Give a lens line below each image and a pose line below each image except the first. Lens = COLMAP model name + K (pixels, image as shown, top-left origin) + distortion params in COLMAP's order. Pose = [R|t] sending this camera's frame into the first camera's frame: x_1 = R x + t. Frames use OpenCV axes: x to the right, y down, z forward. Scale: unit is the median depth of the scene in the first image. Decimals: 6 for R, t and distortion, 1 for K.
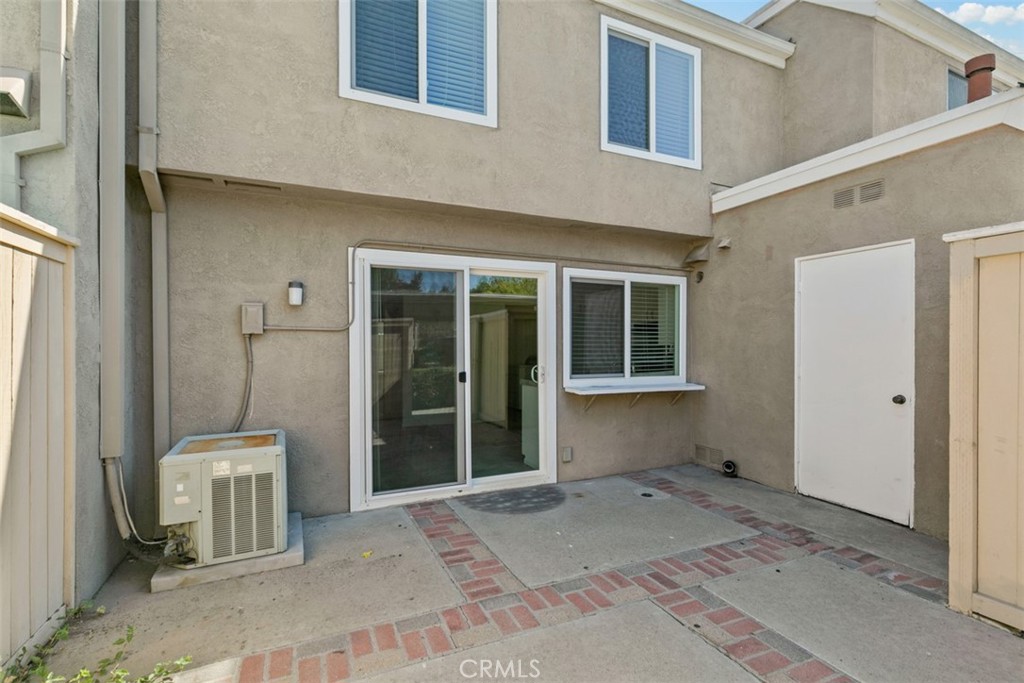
lens RADIAL K [[472.6, 0, 499.9], [0, 472.6, 346.2], [0, 0, 1]] dist [-0.000077, -0.000246]
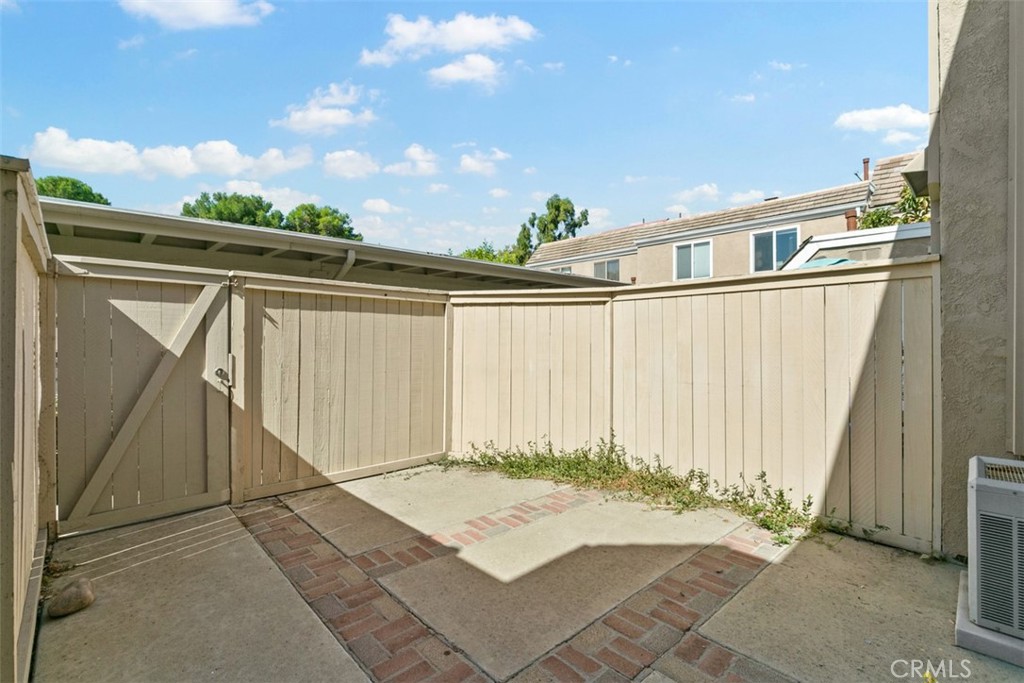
lens RADIAL K [[460.8, 0, 506.4], [0, 460.8, 338.0], [0, 0, 1]] dist [0.000796, -0.000356]
pose [[-0.949763, -0.000923, -0.312970, 0.404582], [-0.001479, 0.999998, 0.001540, -0.007954], [0.312968, 0.001926, -0.949762, 1.285946]]
